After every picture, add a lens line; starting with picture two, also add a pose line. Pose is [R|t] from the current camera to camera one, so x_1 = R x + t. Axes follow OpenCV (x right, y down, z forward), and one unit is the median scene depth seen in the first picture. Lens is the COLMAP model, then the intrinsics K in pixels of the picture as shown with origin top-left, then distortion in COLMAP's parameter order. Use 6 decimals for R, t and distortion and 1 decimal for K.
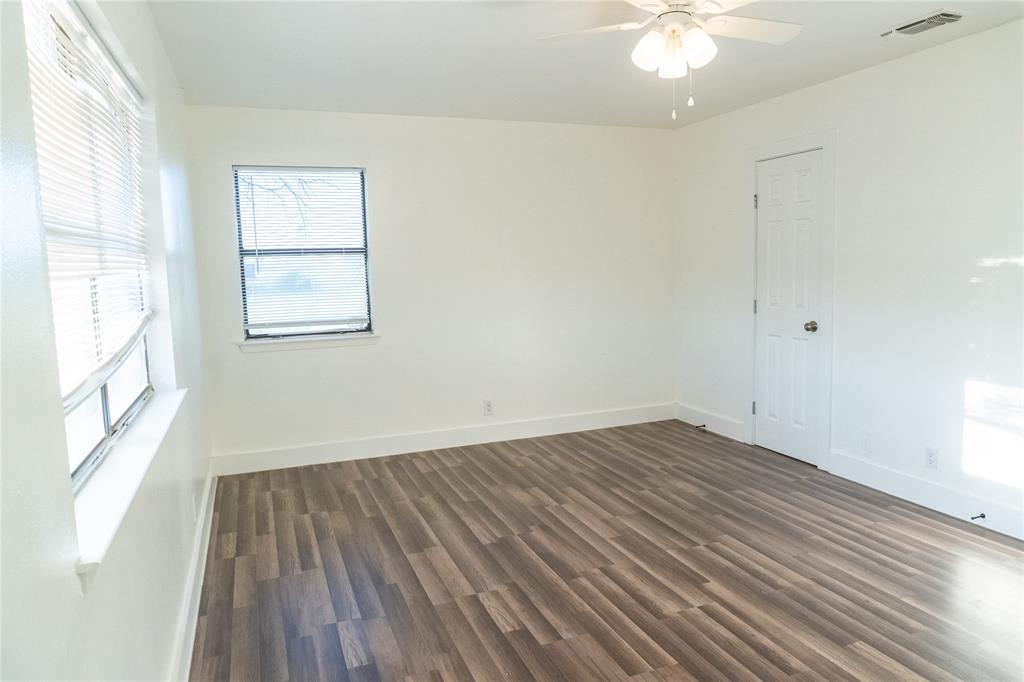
lens RADIAL K [[678.9, 0, 514.5], [0, 678.9, 340.2], [0, 0, 1]] dist [-0.014272, -0.007150]
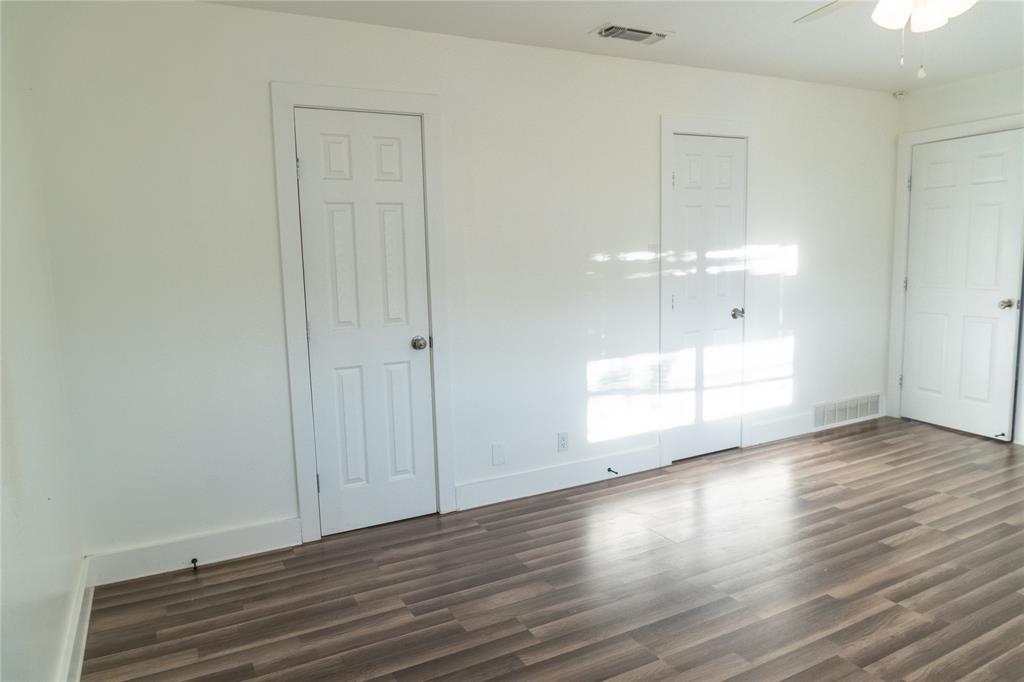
lens RADIAL K [[678.9, 0, 516.0], [0, 678.9, 350.1], [0, 0, 1]] dist [-0.014272, -0.007150]
pose [[-0.130446, -0.103674, 0.986020, -0.365935], [0.137768, 0.982974, 0.121579, -0.096349], [-0.981837, 0.151701, -0.113942, 1.027823]]
